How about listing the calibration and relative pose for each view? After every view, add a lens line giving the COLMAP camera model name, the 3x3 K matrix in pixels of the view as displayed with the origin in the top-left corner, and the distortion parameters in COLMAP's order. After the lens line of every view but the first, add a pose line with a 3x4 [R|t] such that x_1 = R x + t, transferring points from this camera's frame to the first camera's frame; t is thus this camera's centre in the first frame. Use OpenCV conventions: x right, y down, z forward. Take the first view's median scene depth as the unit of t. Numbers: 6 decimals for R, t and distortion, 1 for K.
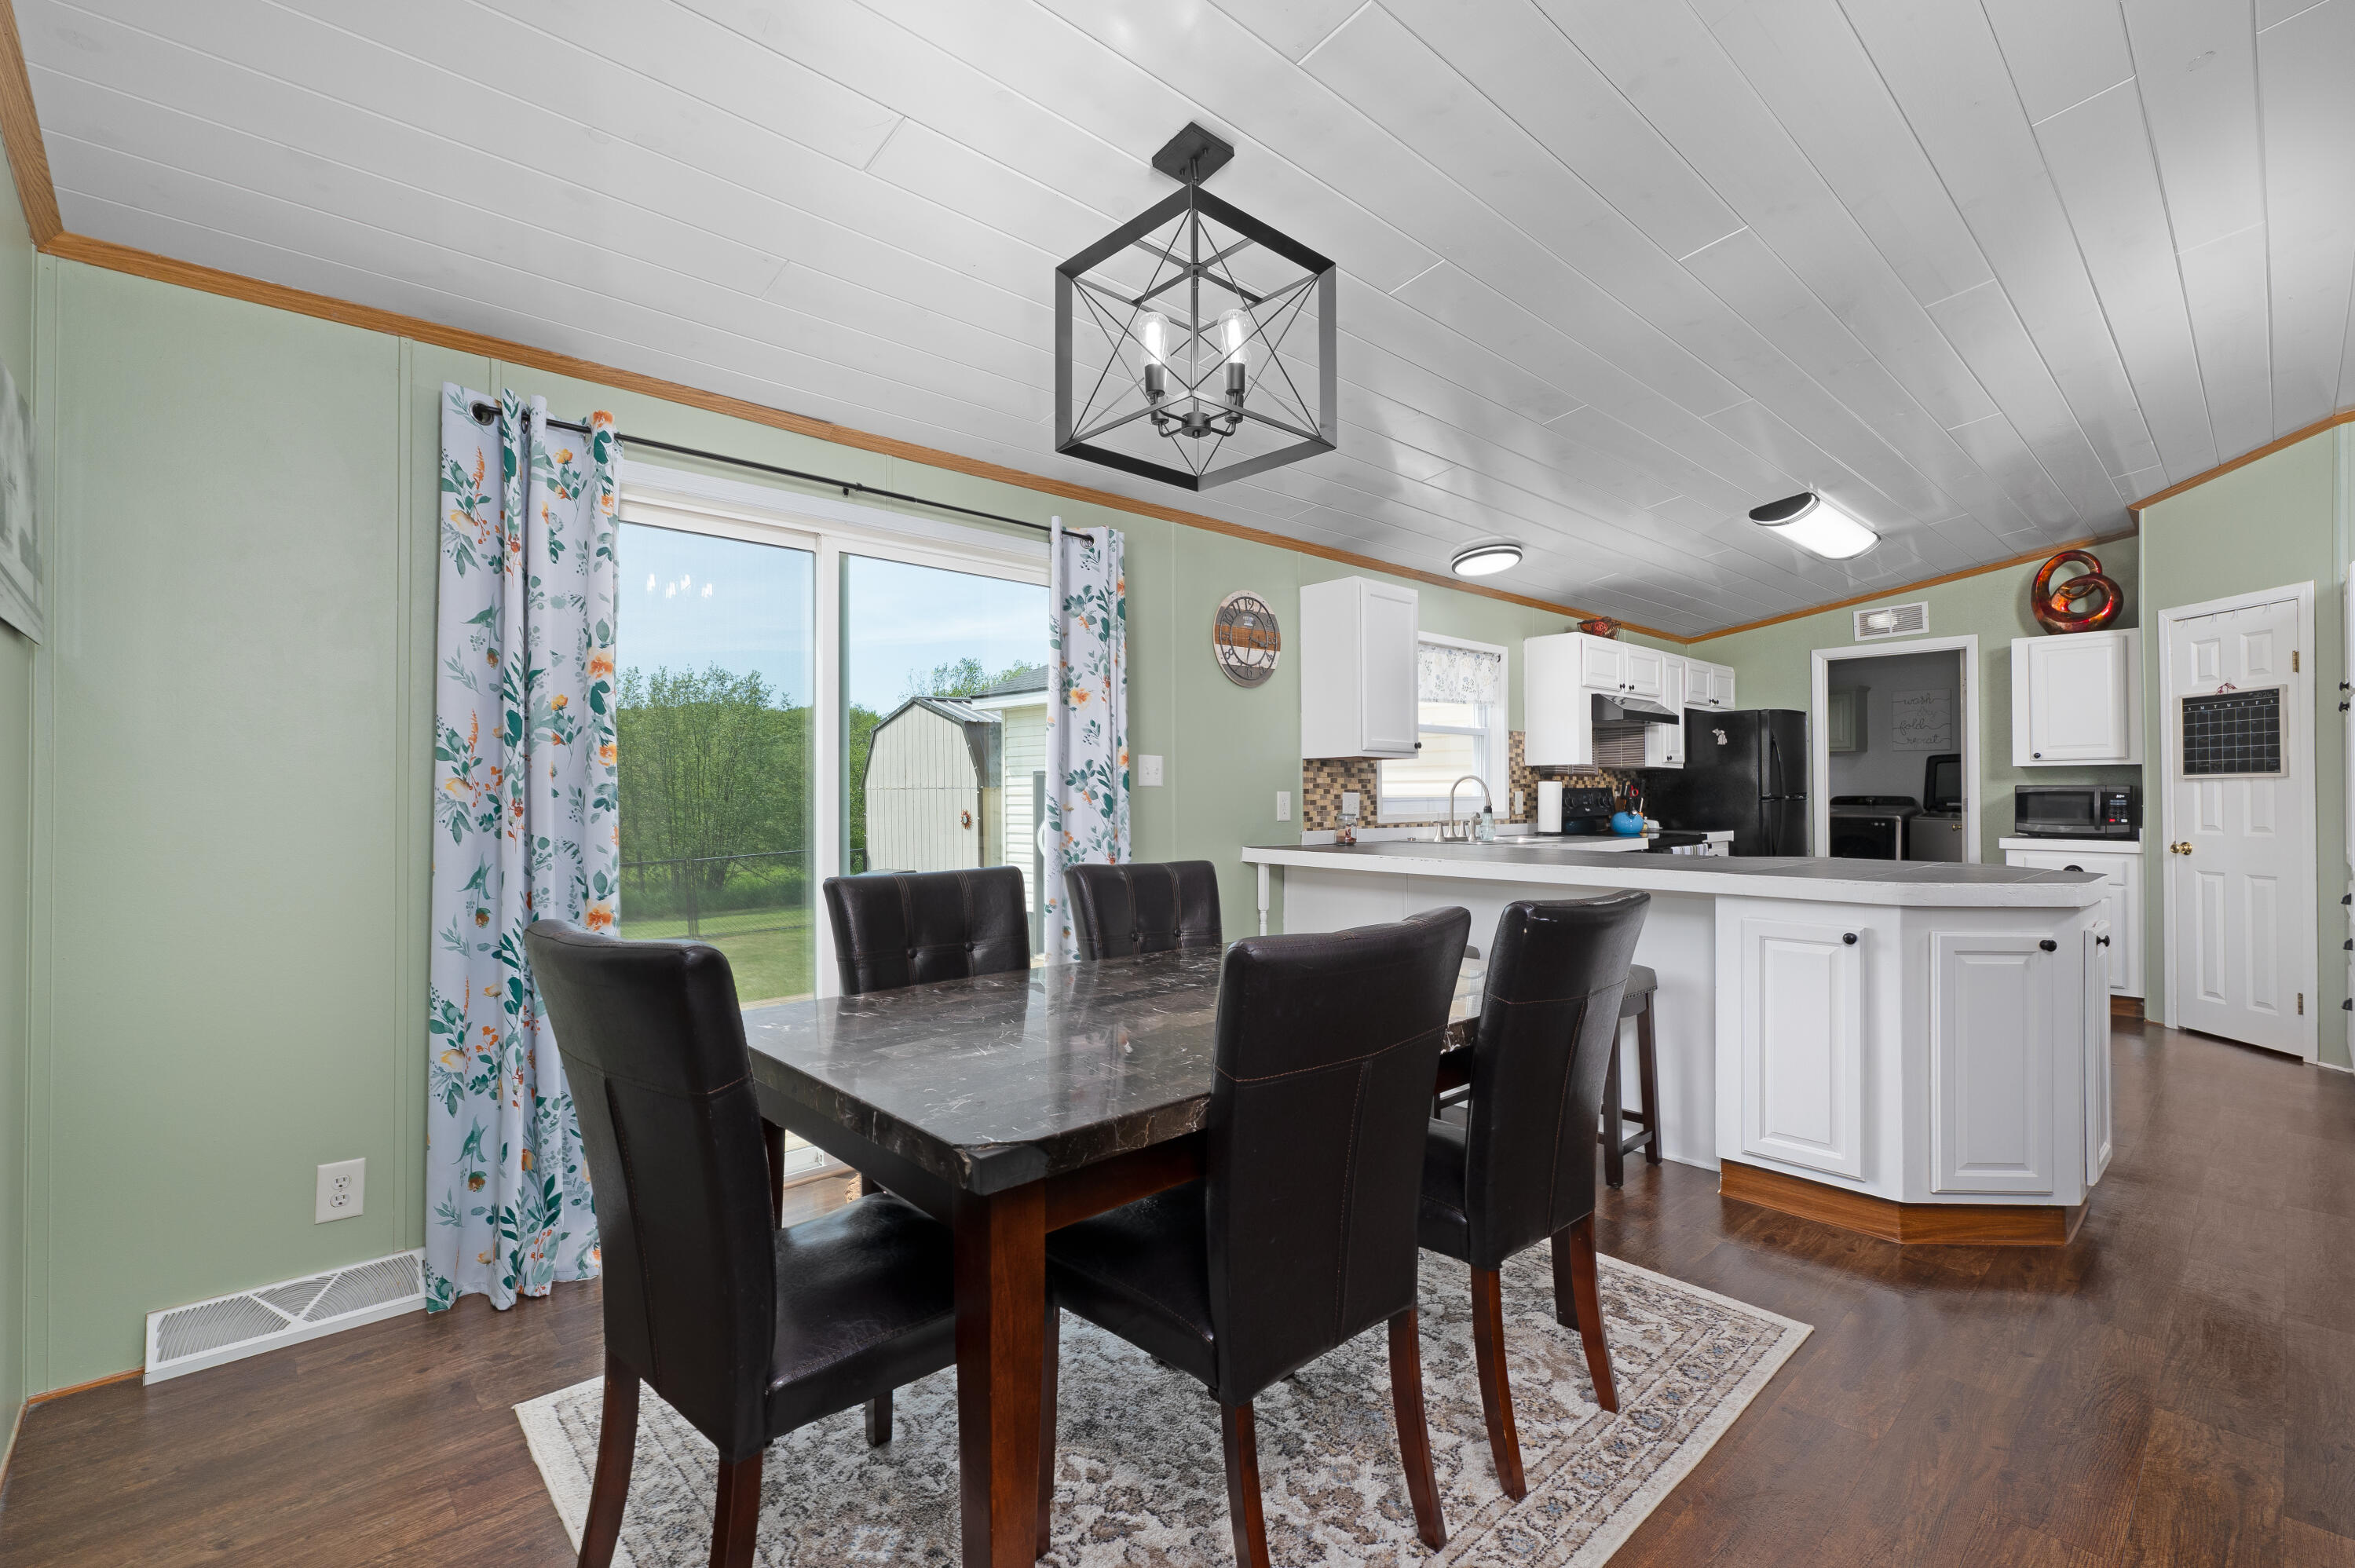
lens RADIAL K [[1026.6, 0, 1173.7], [0, 1026.6, 785.0], [0, 0, 1]] dist [-0.000591, 0.000507]
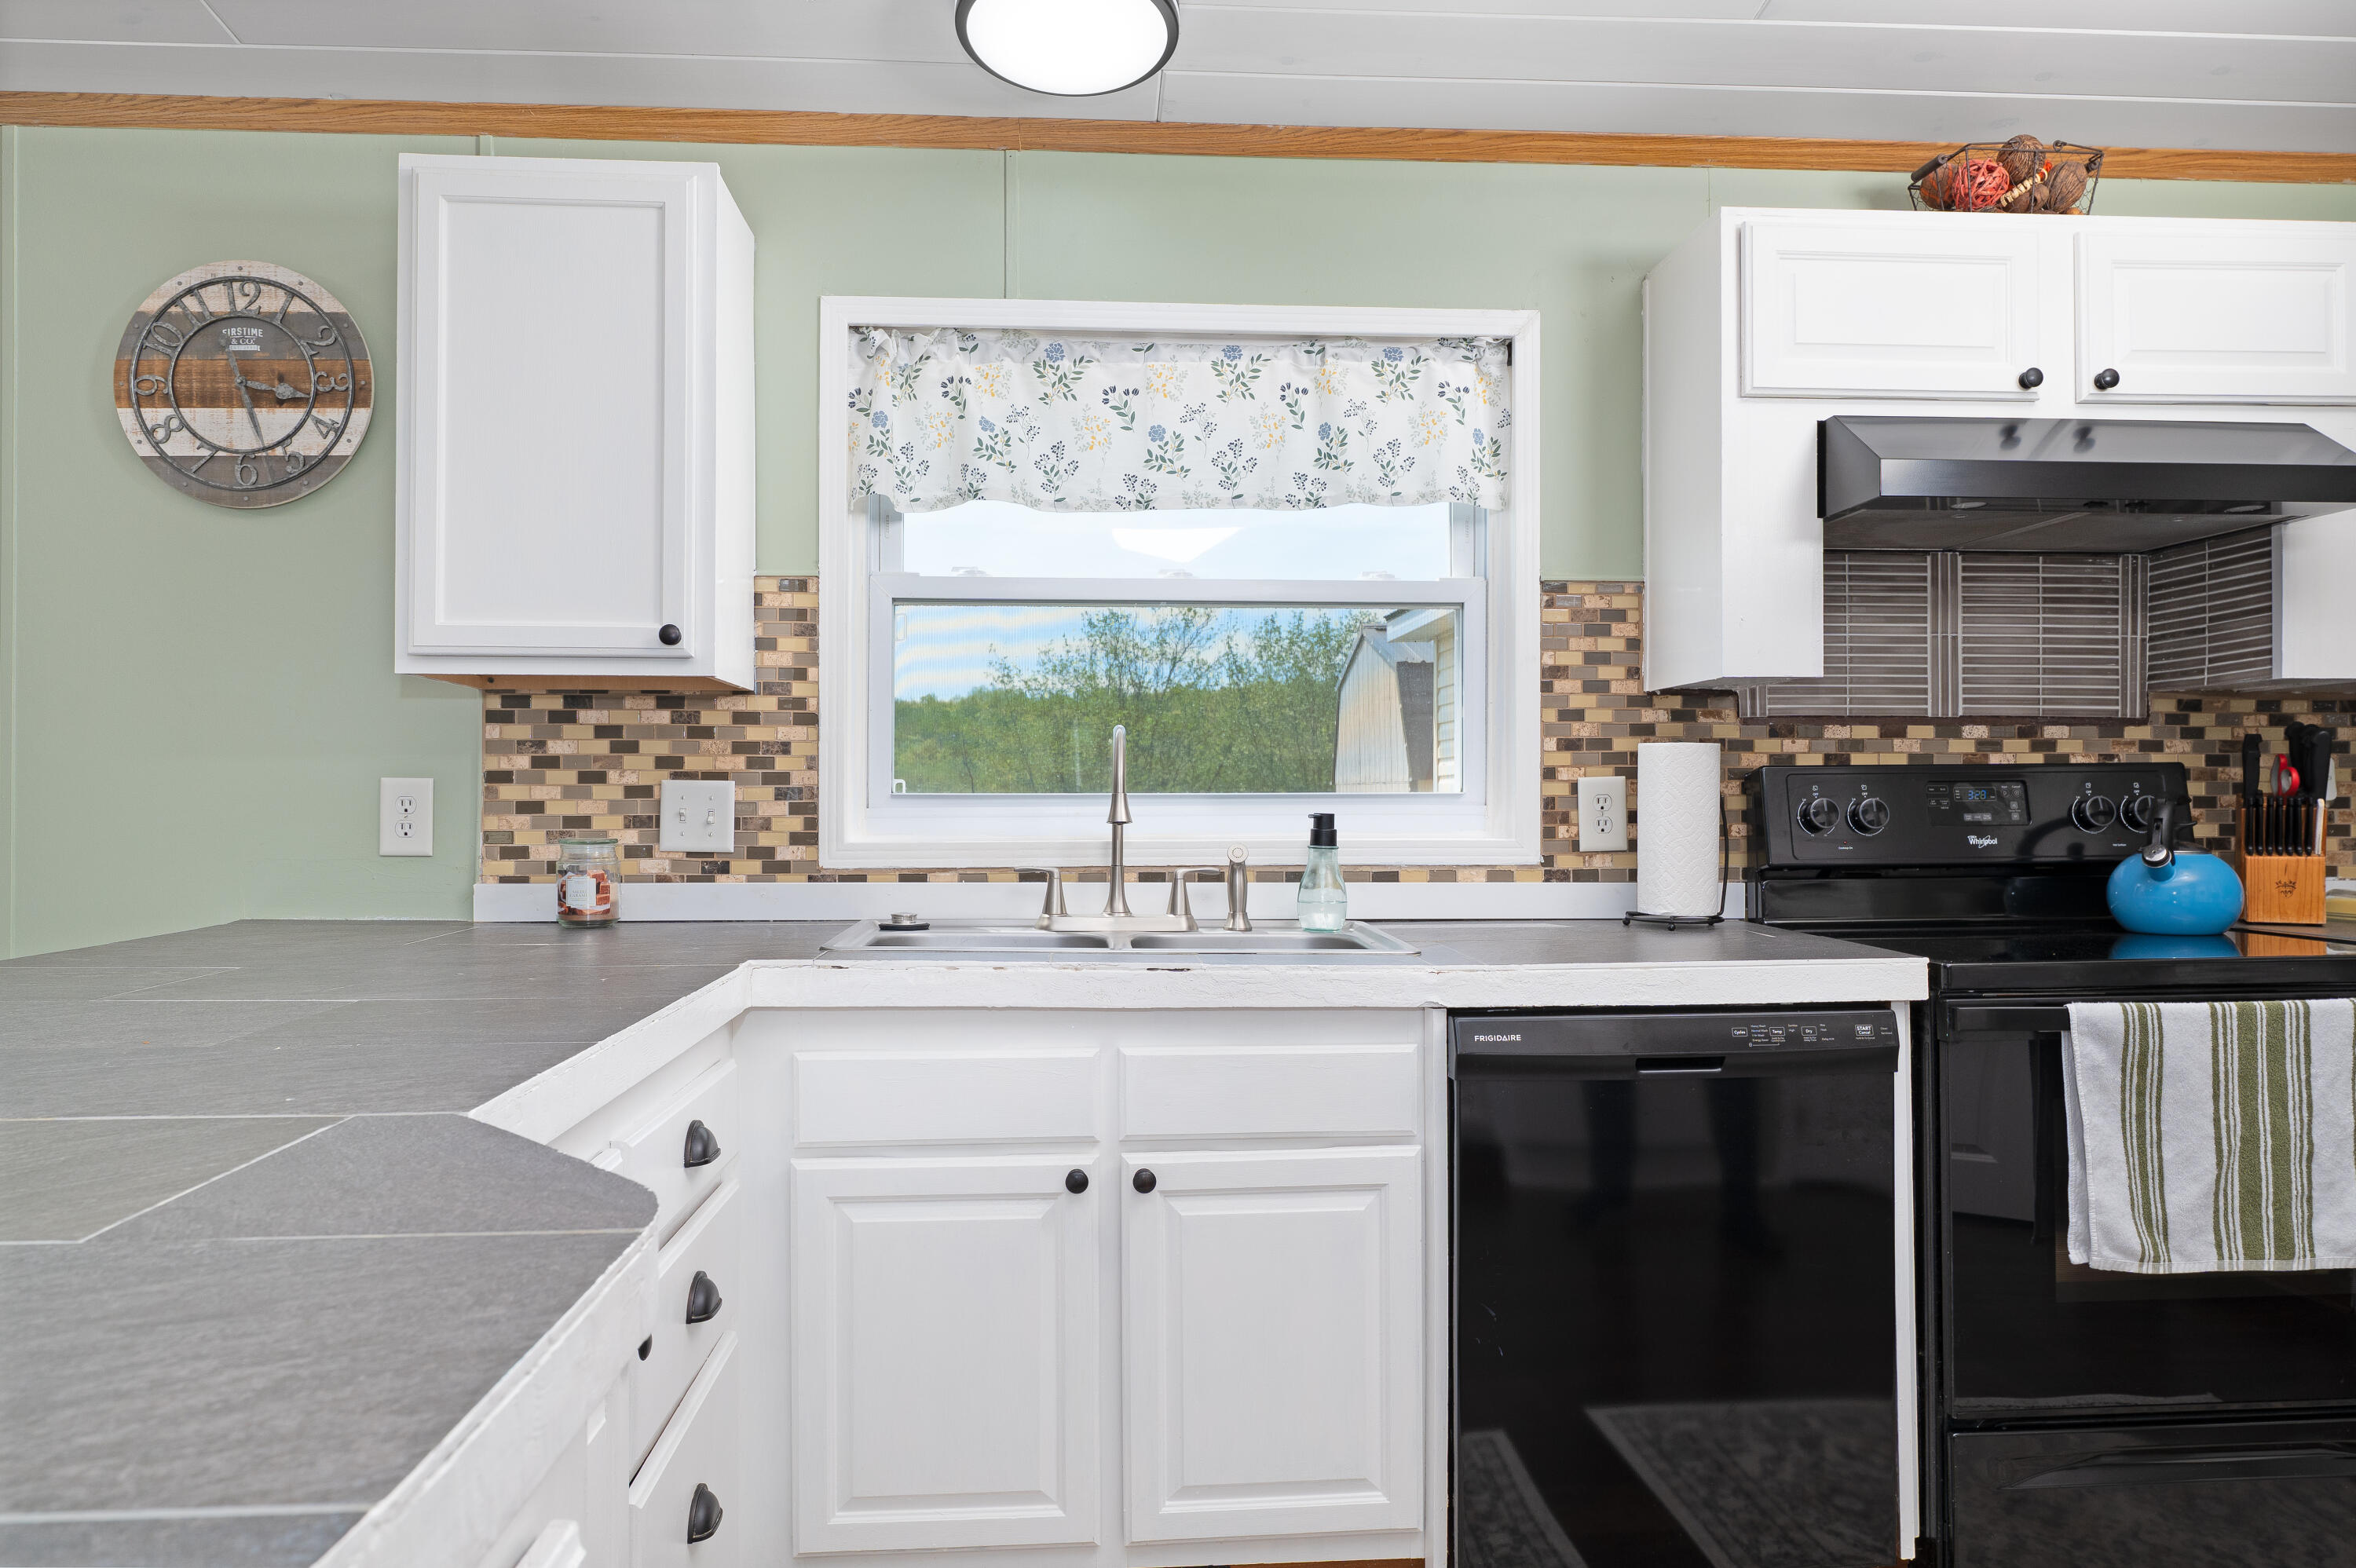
lens RADIAL K [[1621.2, 0, 1174.0], [0, 1621.2, 782.0], [0, 0, 1]] dist [0.004999, -0.002434]
pose [[0.778616, -0.003684, -0.627490, 0.616256], [0.004624, 0.999989, -0.000133, 0.008220], [0.627483, -0.002798, 0.778625, 0.623775]]
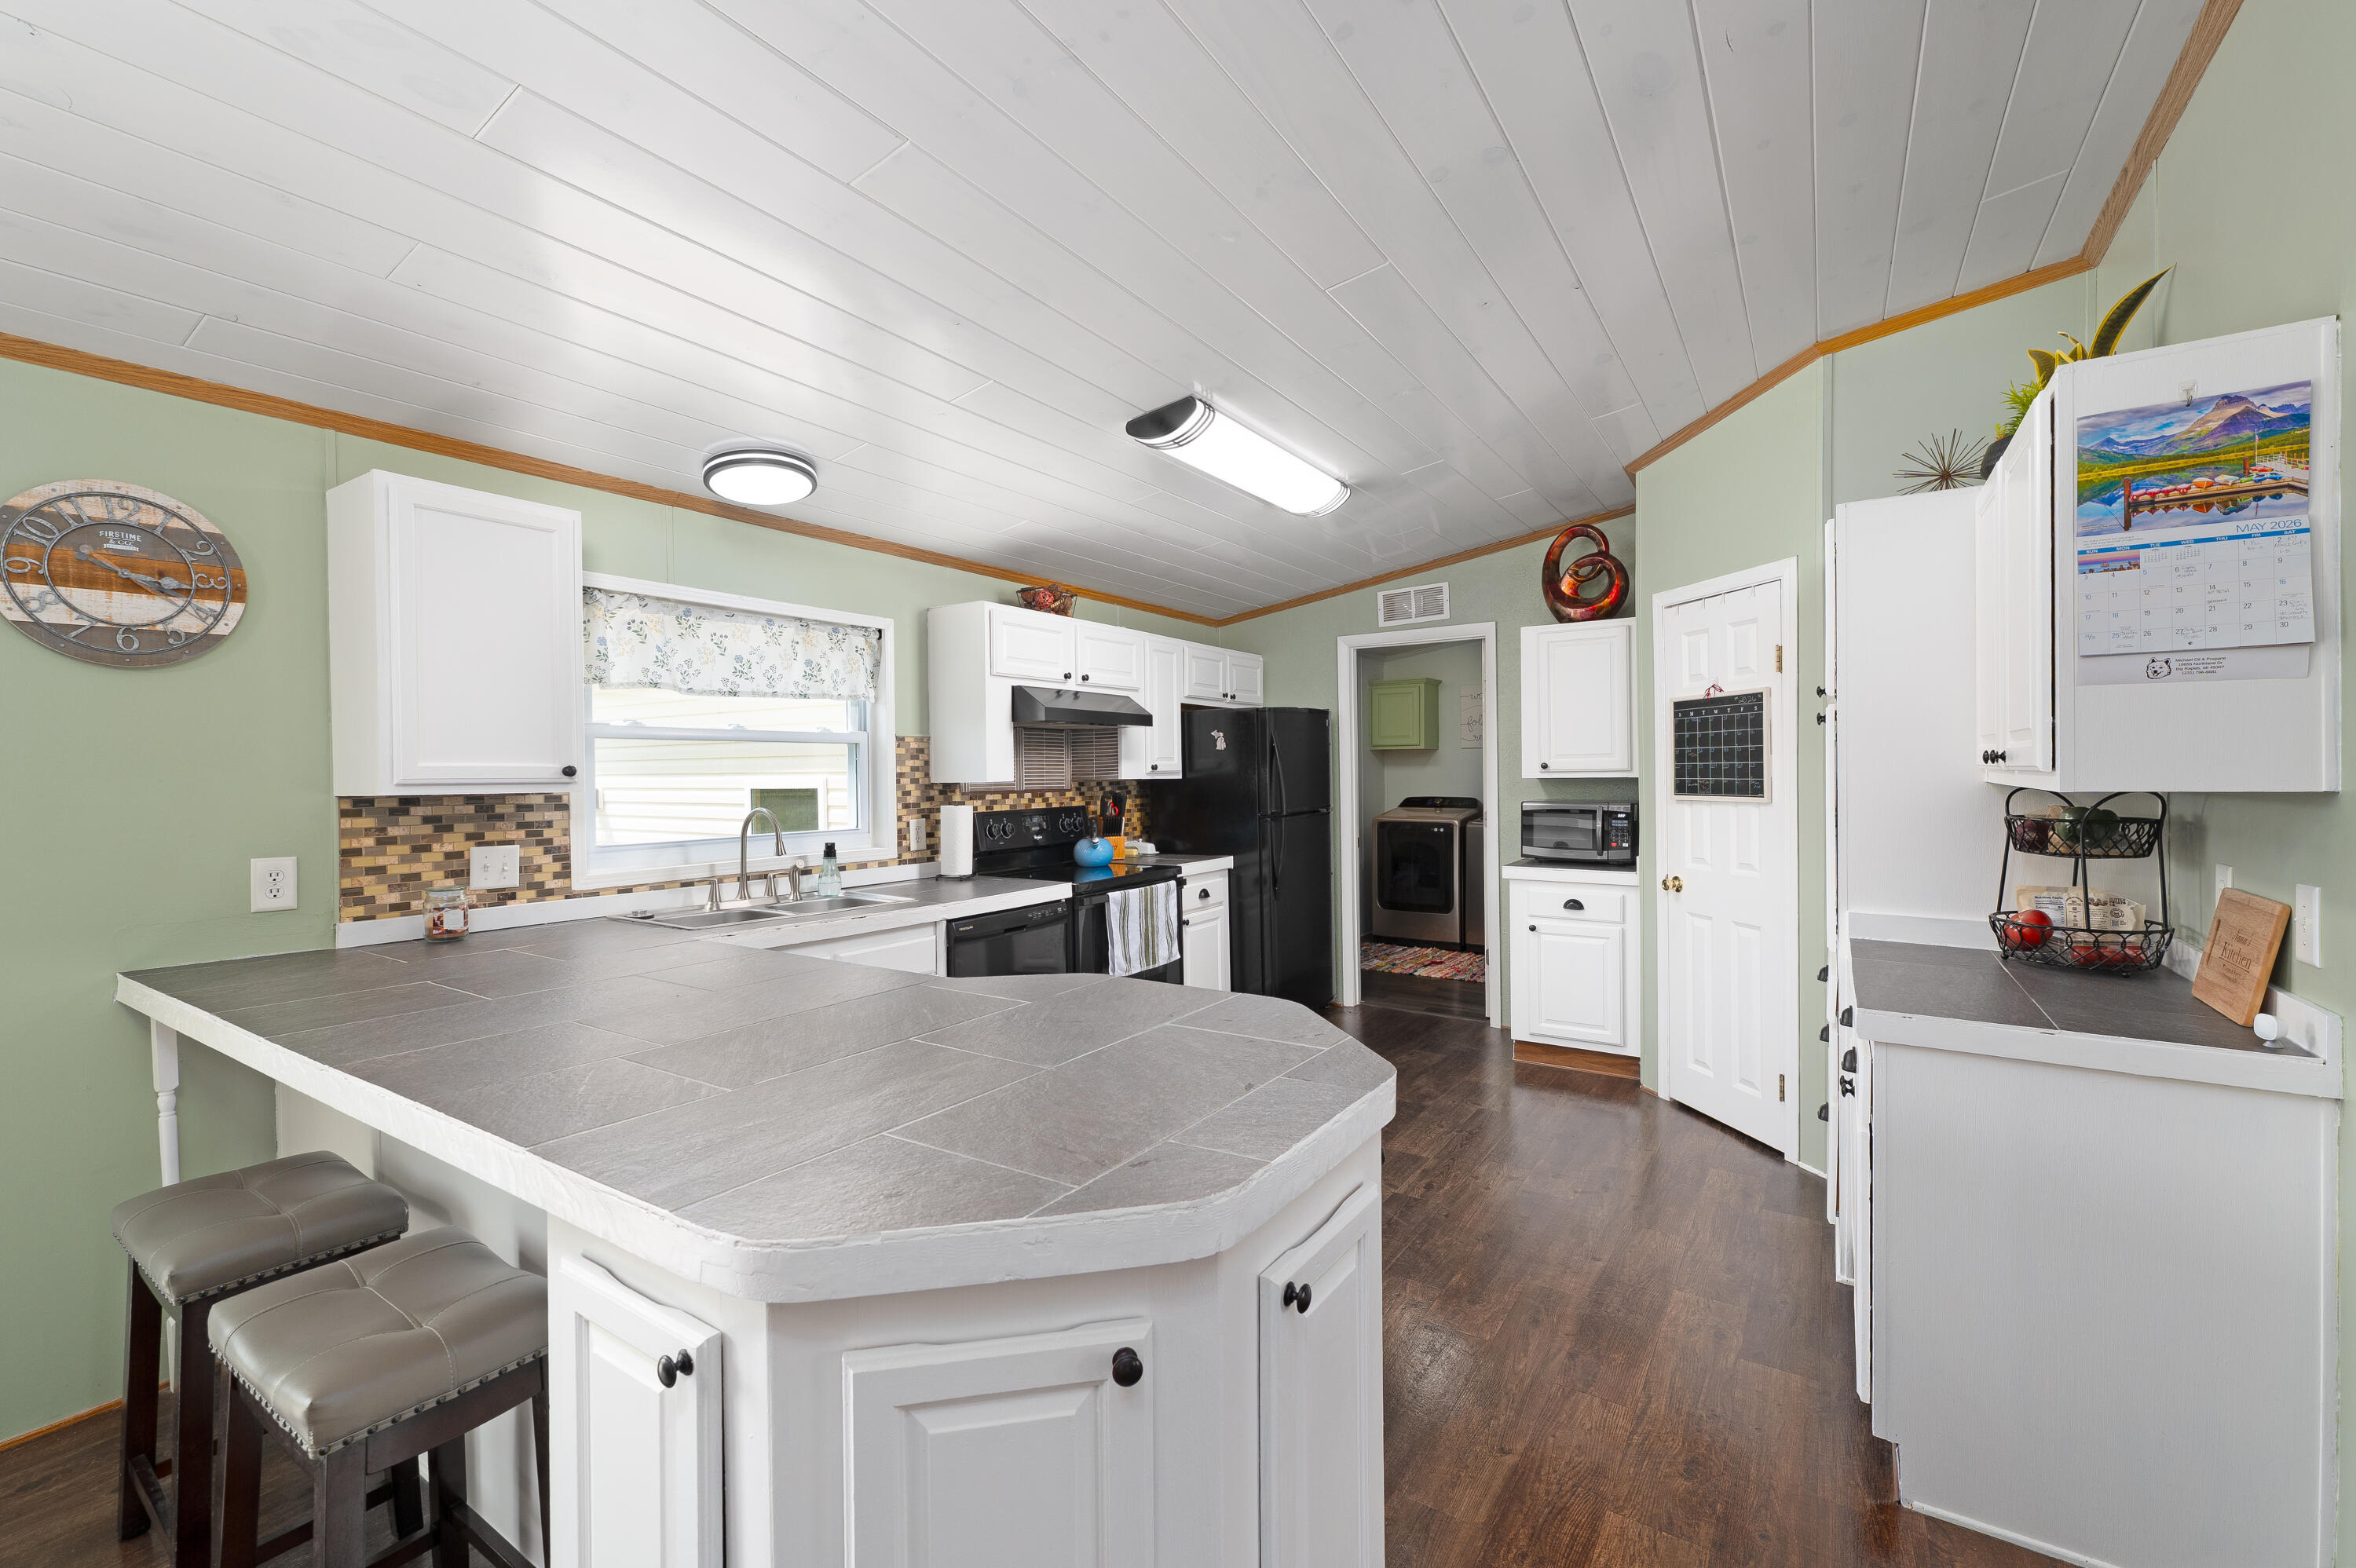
lens RADIAL K [[981.8, 0, 1175.5], [0, 981.8, 780.6], [0, 0, 1]] dist [0.000531, -0.000812]
pose [[0.971010, -0.009879, 0.238835, 0.397735], [0.006004, 0.999838, 0.016948, -0.036166], [-0.238964, -0.015023, 0.970912, 0.324120]]
